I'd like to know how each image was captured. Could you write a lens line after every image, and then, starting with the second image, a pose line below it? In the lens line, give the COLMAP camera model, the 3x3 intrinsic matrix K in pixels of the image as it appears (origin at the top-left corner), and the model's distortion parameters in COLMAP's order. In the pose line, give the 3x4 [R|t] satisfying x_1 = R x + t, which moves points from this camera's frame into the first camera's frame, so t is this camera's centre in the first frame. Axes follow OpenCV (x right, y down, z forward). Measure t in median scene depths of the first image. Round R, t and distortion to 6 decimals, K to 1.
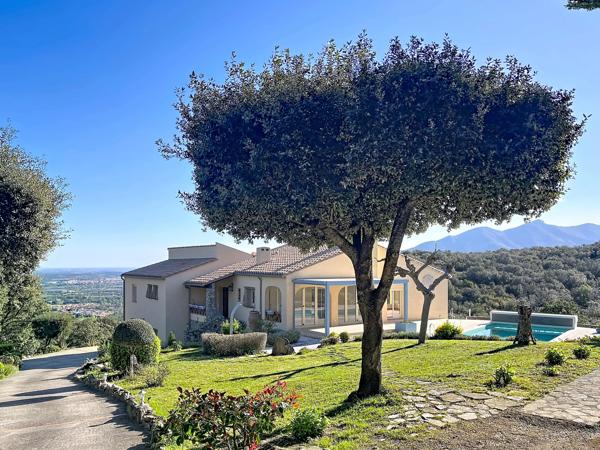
lens RADIAL K [[419.4, 0, 294.4], [0, 419.4, 226.0], [0, 0, 1]] dist [0.030070, -0.003897]
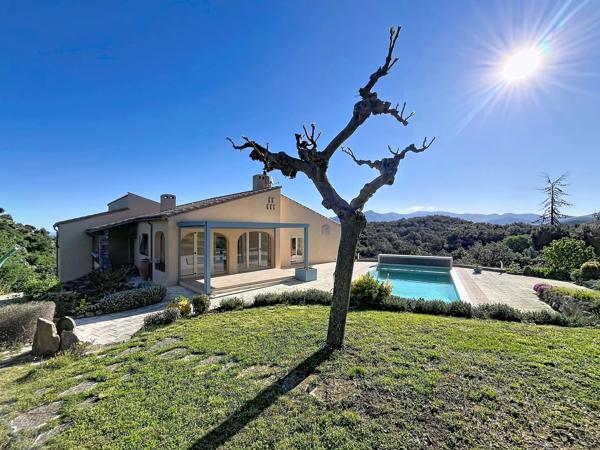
lens RADIAL K [[236.0, 0, 300.5], [0, 236.0, 229.8], [0, 0, 1]] dist [0.001102, -0.000059]
pose [[0.976657, 0.006201, 0.214714, 0.132164], [-0.025958, 0.995665, 0.089319, 0.090267], [-0.213229, -0.092807, 0.972584, 0.464963]]
